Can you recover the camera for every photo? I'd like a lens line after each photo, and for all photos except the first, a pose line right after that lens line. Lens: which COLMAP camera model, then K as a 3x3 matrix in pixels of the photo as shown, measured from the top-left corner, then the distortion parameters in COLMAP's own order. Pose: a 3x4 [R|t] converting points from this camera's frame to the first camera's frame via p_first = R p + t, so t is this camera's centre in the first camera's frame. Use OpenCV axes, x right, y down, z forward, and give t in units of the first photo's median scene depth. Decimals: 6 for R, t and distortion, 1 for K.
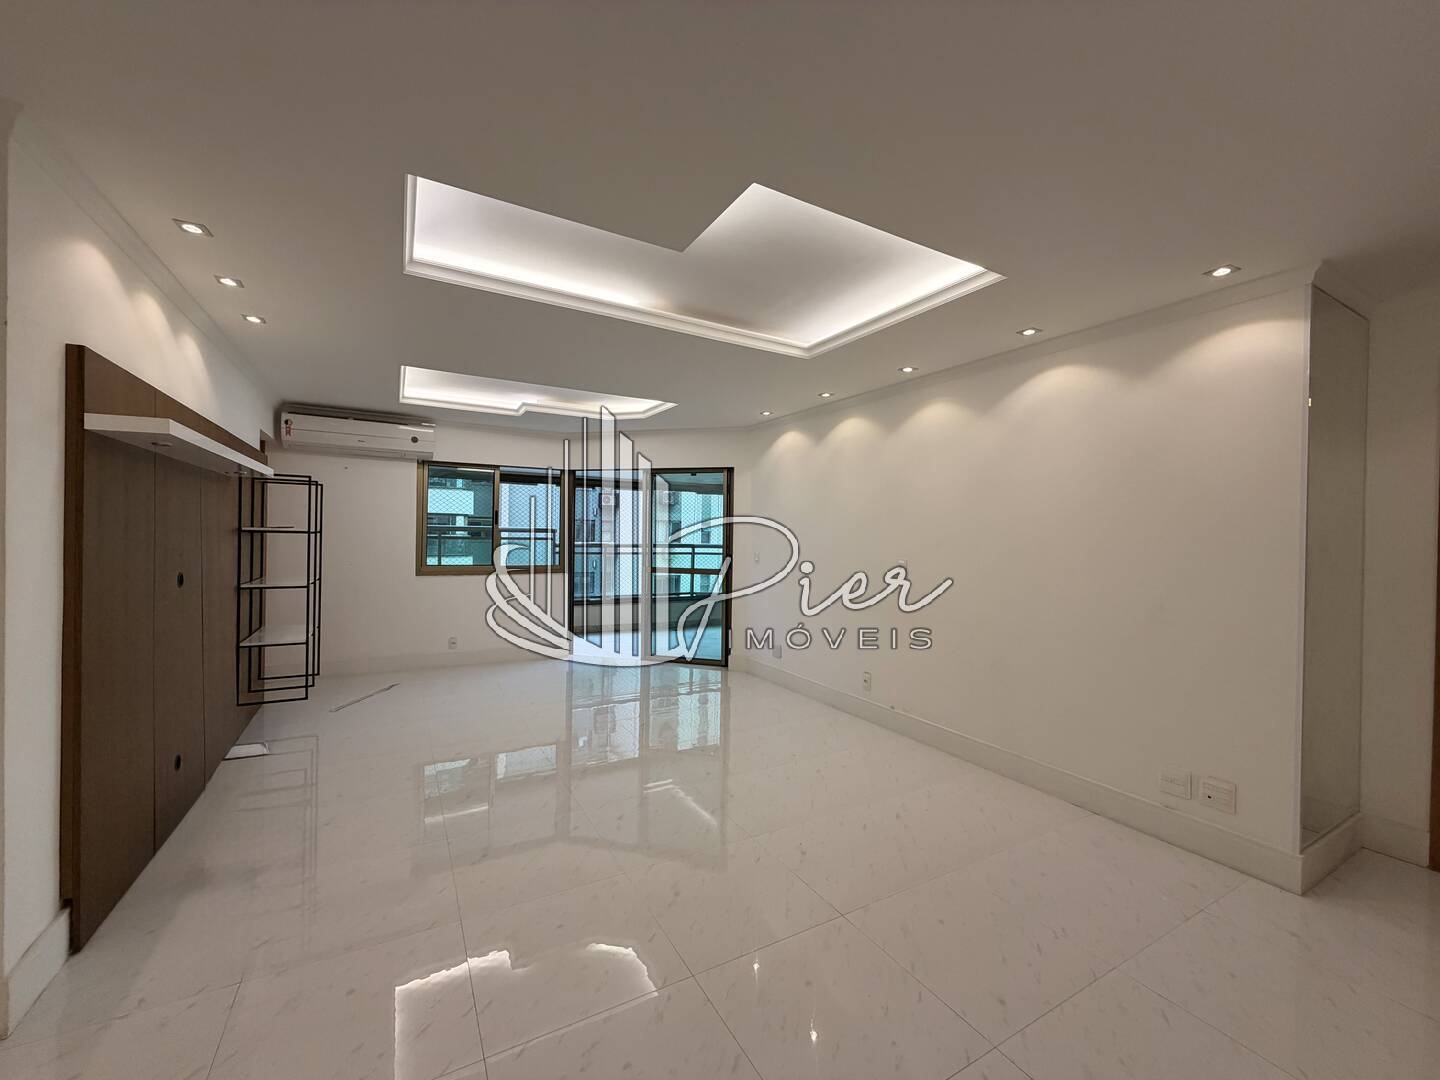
lens RADIAL K [[576.1, 0, 715.3], [0, 576.1, 539.6], [0, 0, 1]] dist [-0.000433, 0.000242]
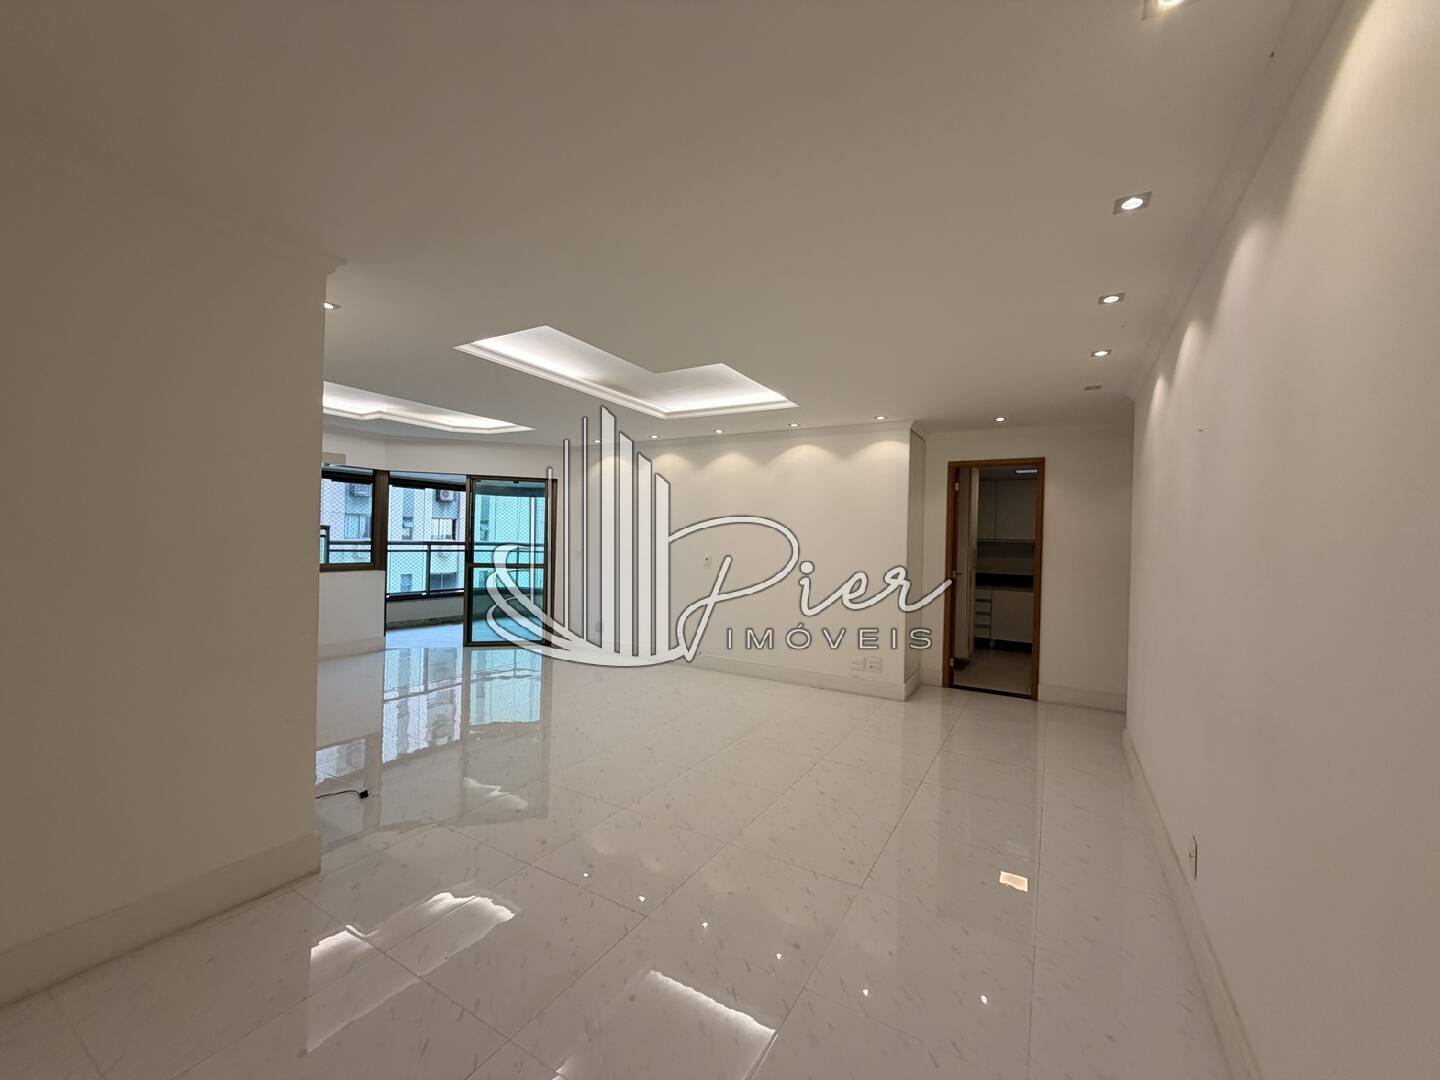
lens RADIAL K [[576.1, 0, 715.3], [0, 576.1, 539.6], [0, 0, 1]] dist [-0.000433, 0.000242]
pose [[0.863349, 0.007865, 0.504547, -0.354058], [-0.010274, 0.999945, 0.001993, -0.005734], [-0.504503, -0.006905, 0.863382, -0.263264]]
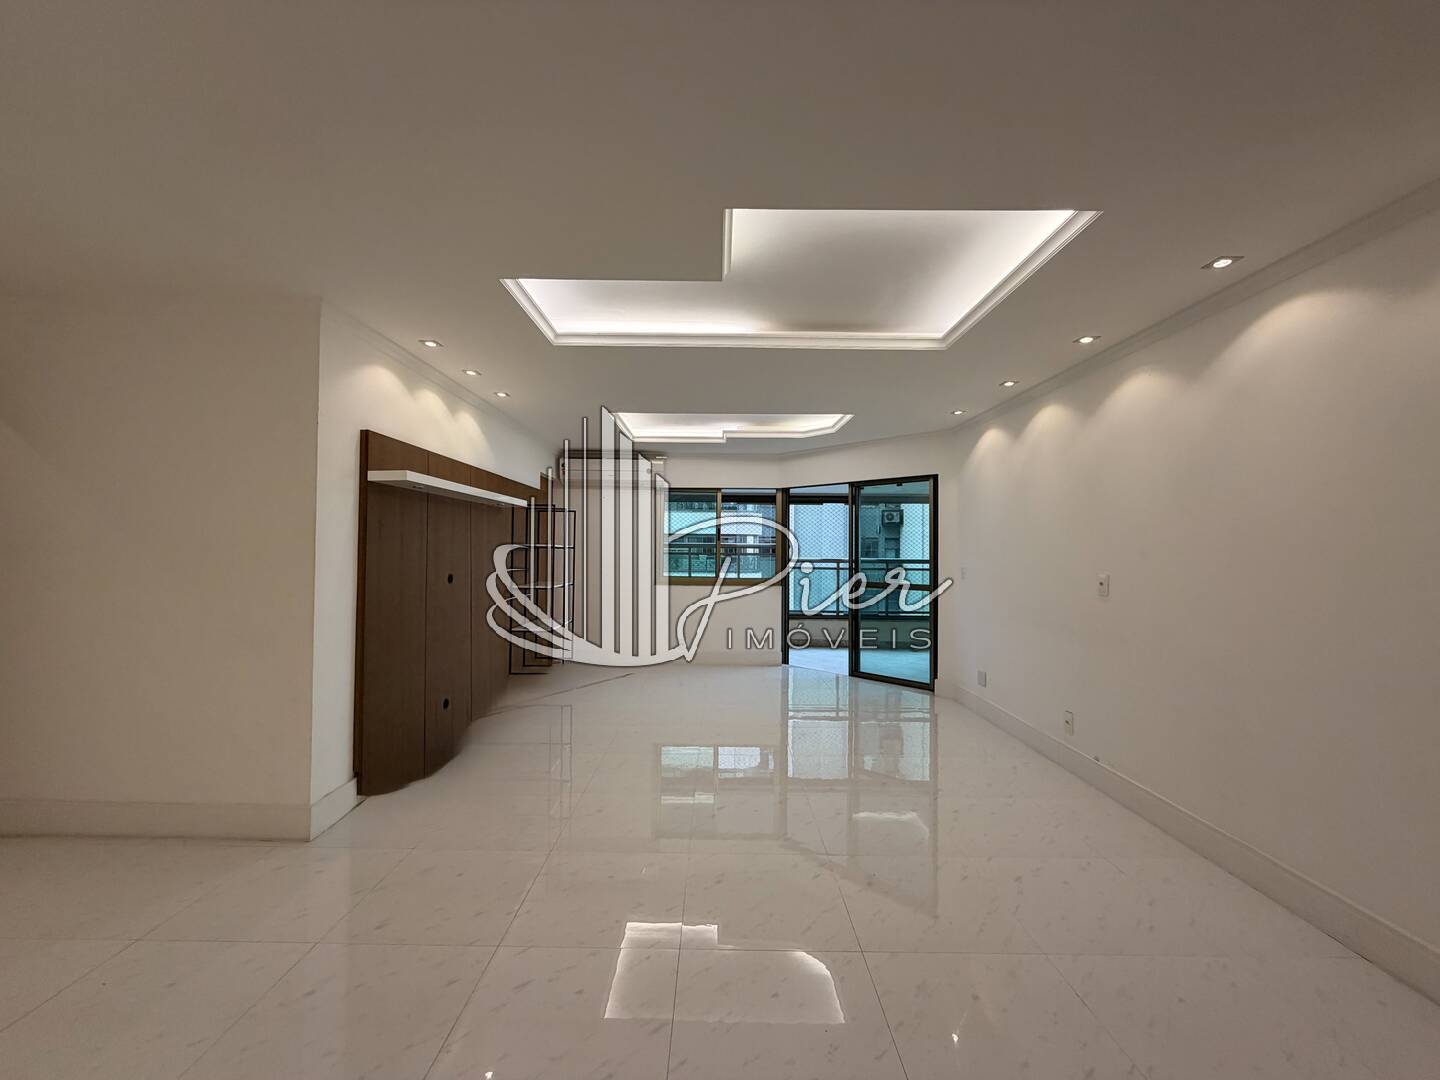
lens RADIAL K [[576.1, 0, 715.3], [0, 576.1, 539.6], [0, 0, 1]] dist [-0.000433, 0.000242]
pose [[0.869893, -0.017304, -0.492936, 0.213161], [0.001215, 0.999457, -0.032940, 0.010844], [0.493238, 0.028056, 0.869442, 0.029155]]
